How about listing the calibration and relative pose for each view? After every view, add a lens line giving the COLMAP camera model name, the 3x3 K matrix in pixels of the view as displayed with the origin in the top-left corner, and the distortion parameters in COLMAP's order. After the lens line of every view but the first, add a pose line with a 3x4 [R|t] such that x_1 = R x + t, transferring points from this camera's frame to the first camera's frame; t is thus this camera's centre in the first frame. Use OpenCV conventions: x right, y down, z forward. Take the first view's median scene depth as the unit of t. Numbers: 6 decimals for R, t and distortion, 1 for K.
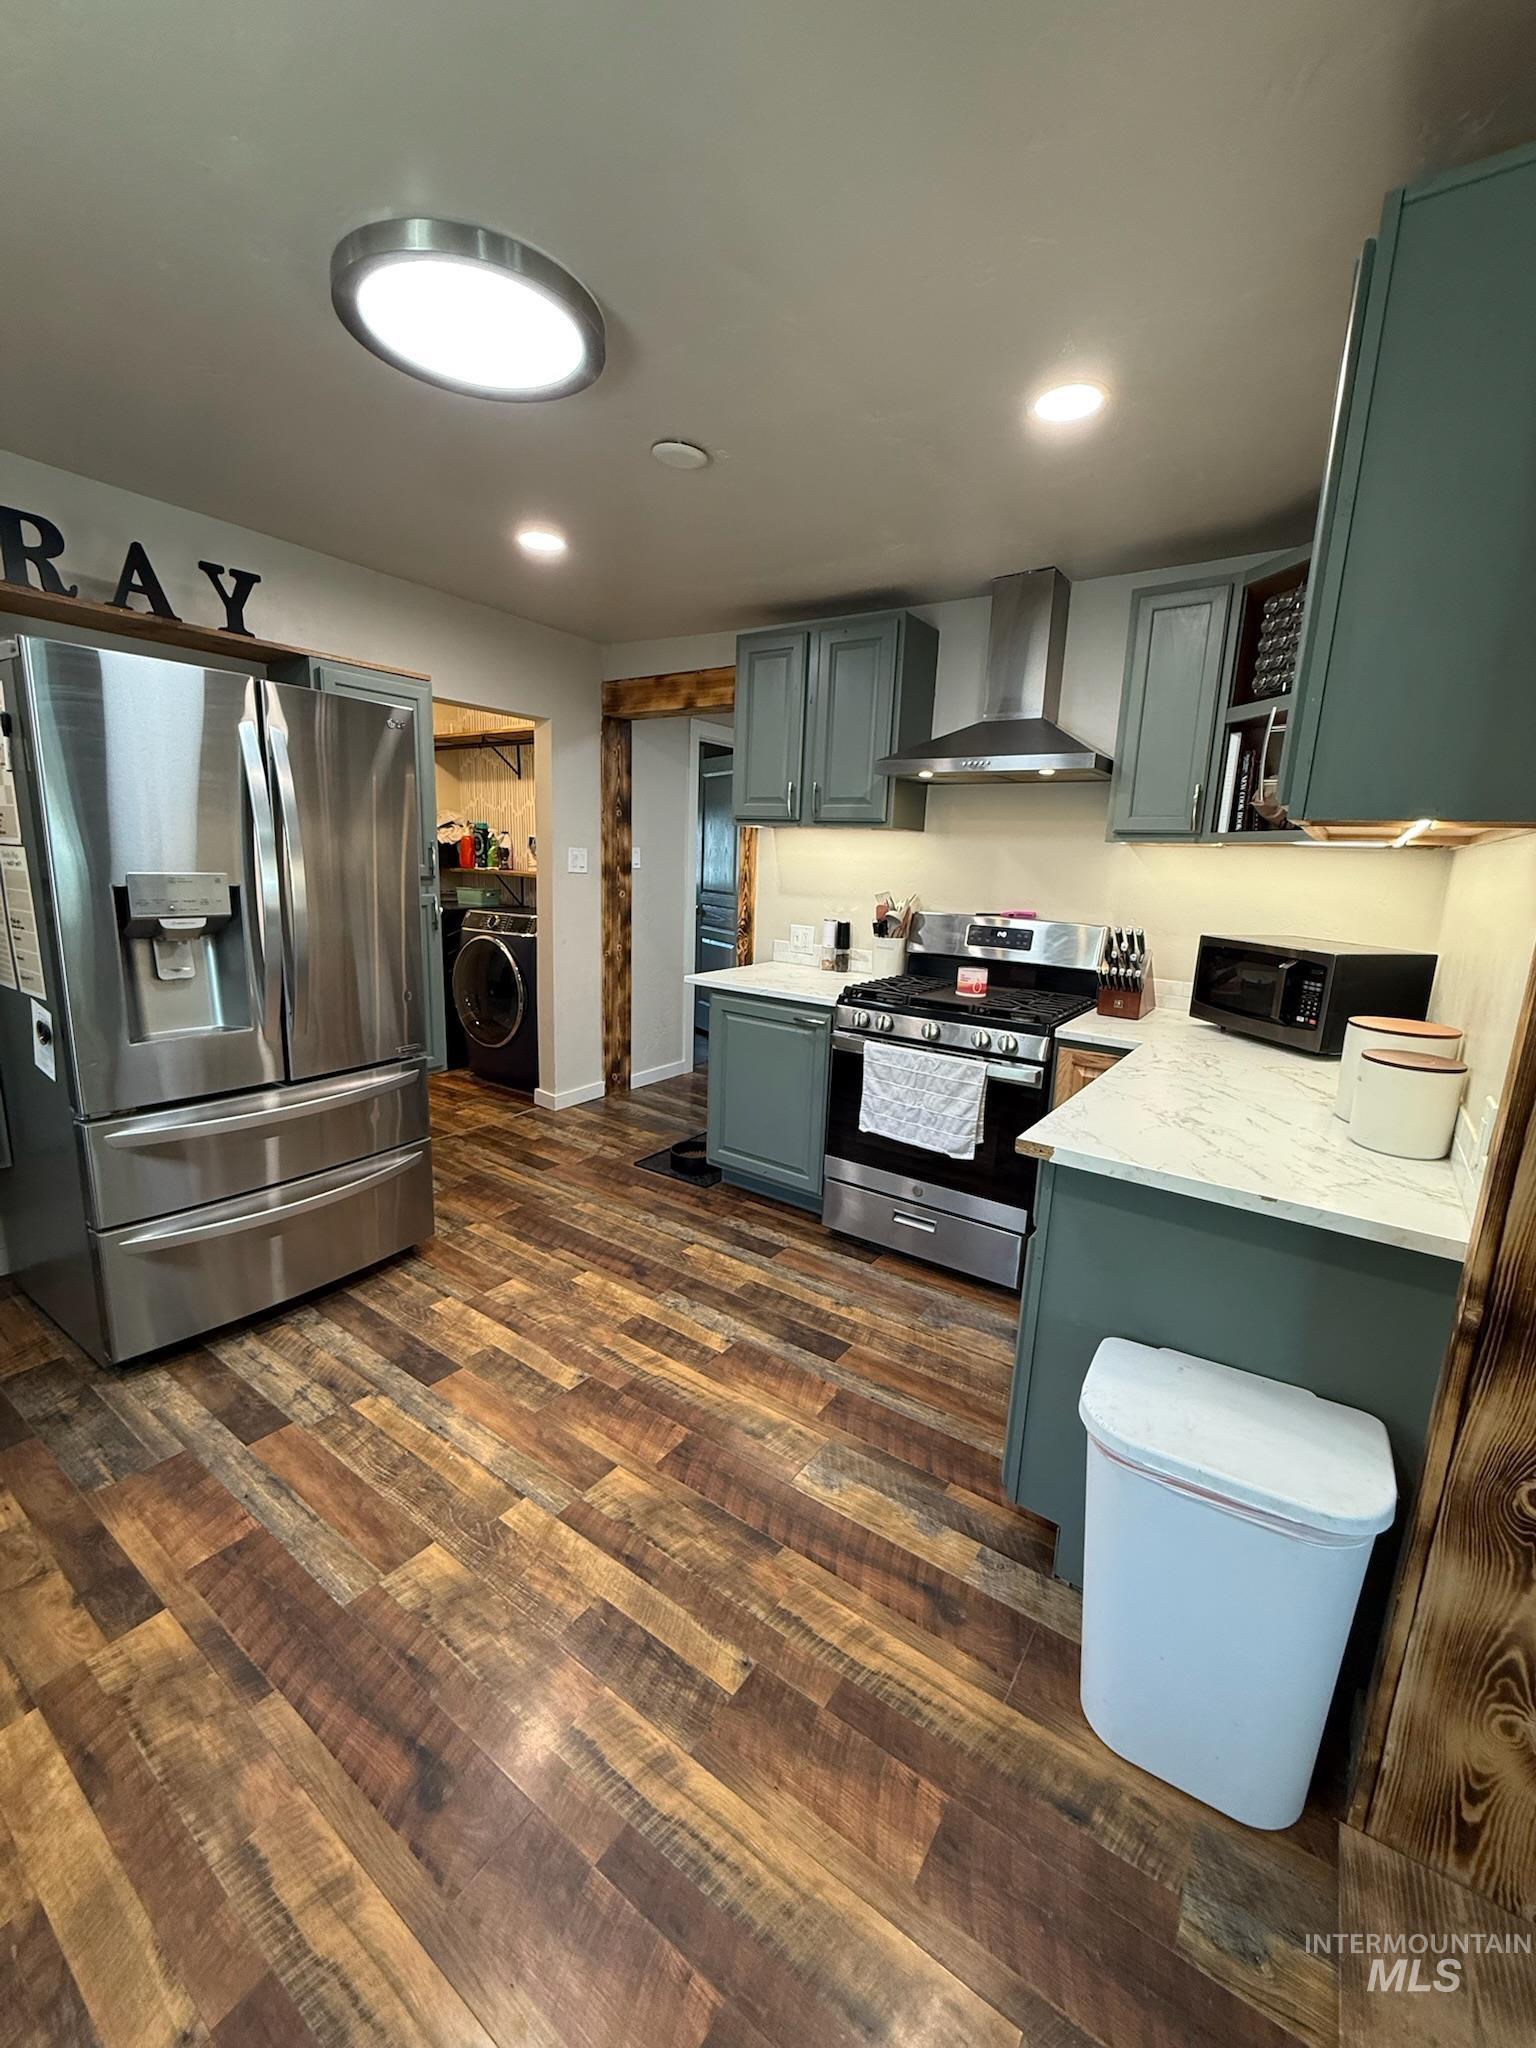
lens RADIAL K [[816.7, 0, 767.5], [0, 816.7, 1015.4], [0, 0, 1]] dist [-0.002251, 0.000829]
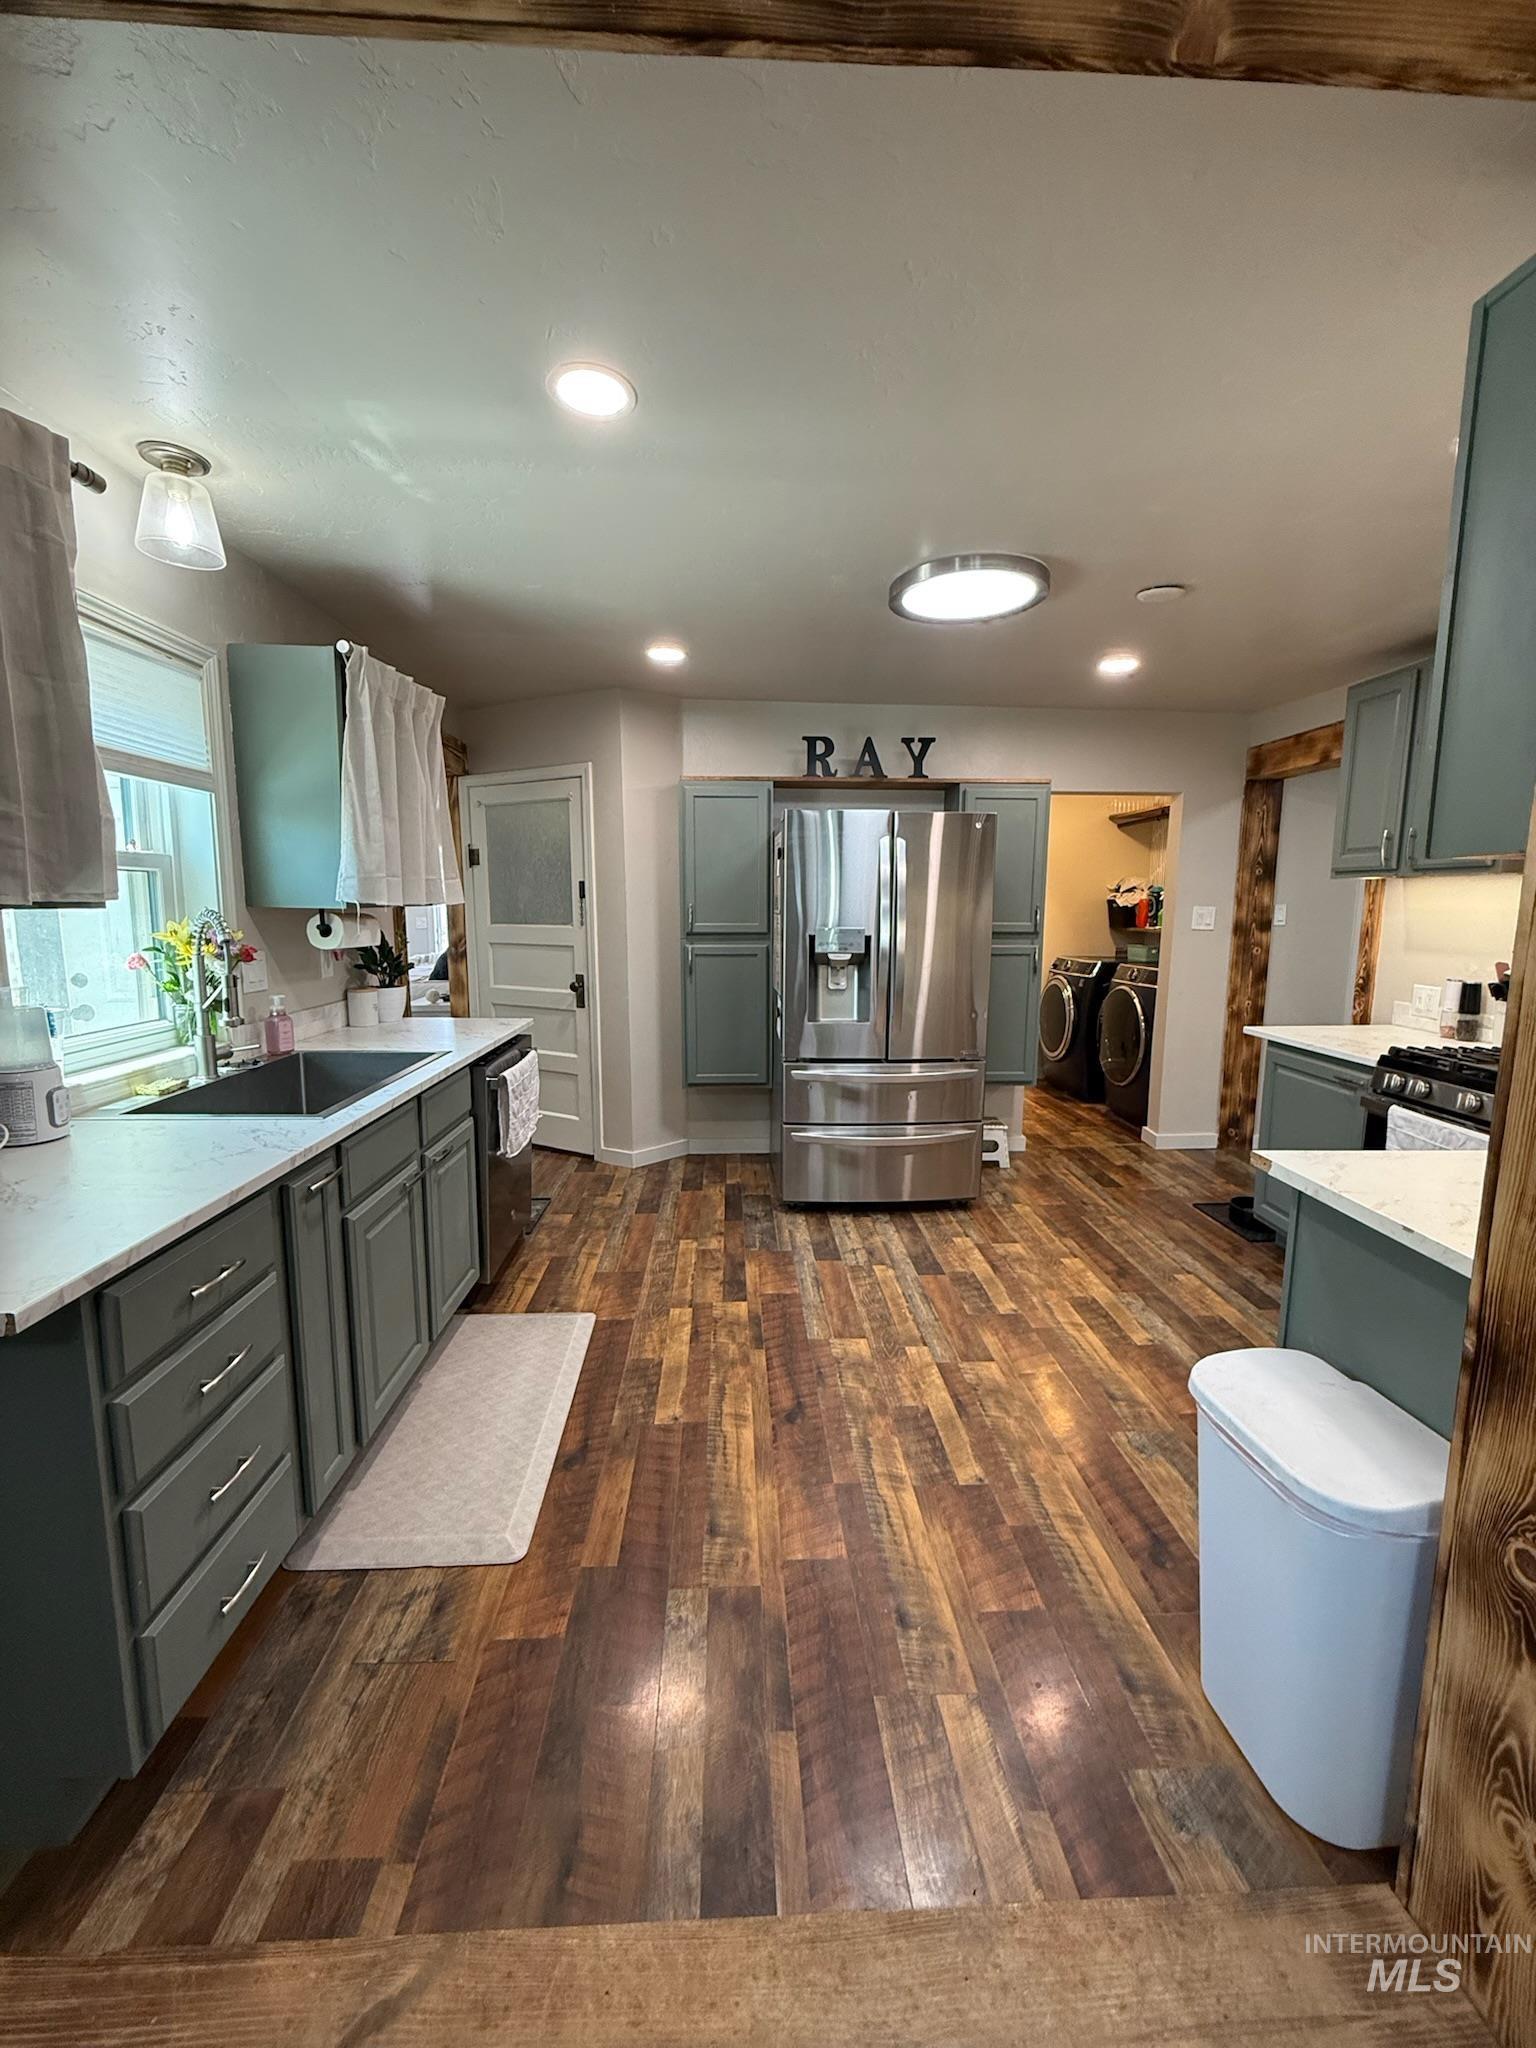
lens RADIAL K [[816.7, 0, 768.1], [0, 816.7, 1014.3], [0, 0, 1]] dist [-0.002251, 0.000829]
pose [[0.609132, 0.073544, -0.789652, 0.503465], [-0.135622, 0.990684, -0.012351, 0.044787], [0.781387, 0.114618, 0.613431, -0.148483]]
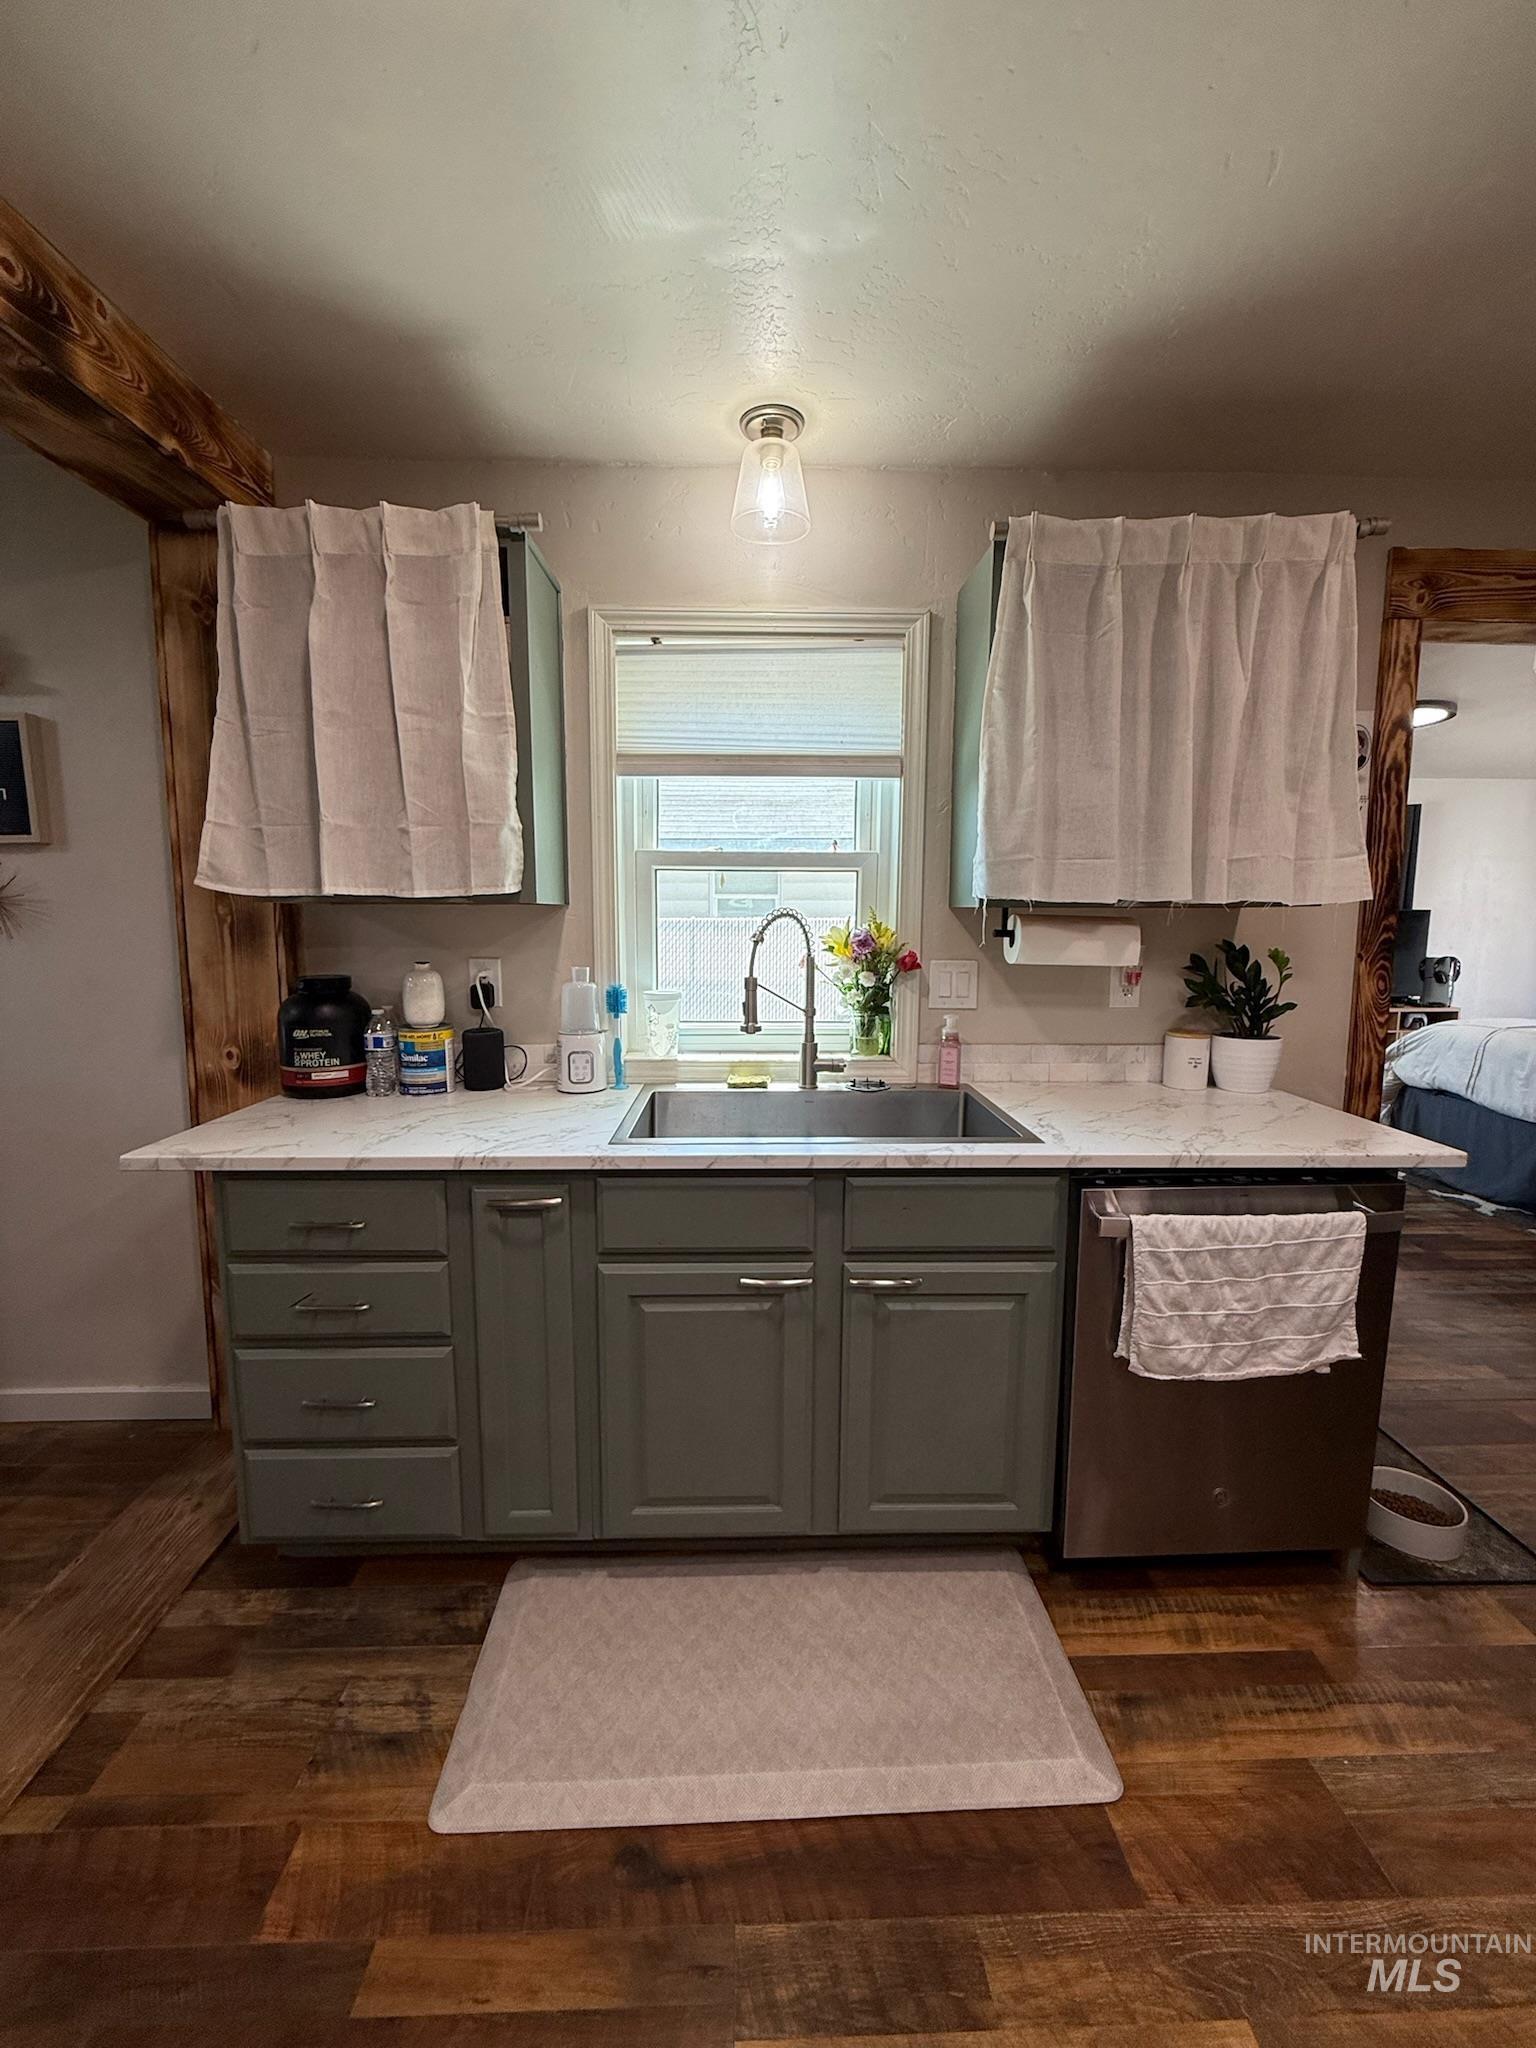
lens RADIAL K [[816.7, 0, 768.7], [0, 816.7, 1014.2], [0, 0, 1]] dist [-0.002251, 0.000829]
pose [[-0.801789, 0.029495, -0.596879, -0.079375], [-0.148153, 0.957792, 0.246345, -0.097925], [0.578951, 0.285946, -0.763577, 0.578989]]
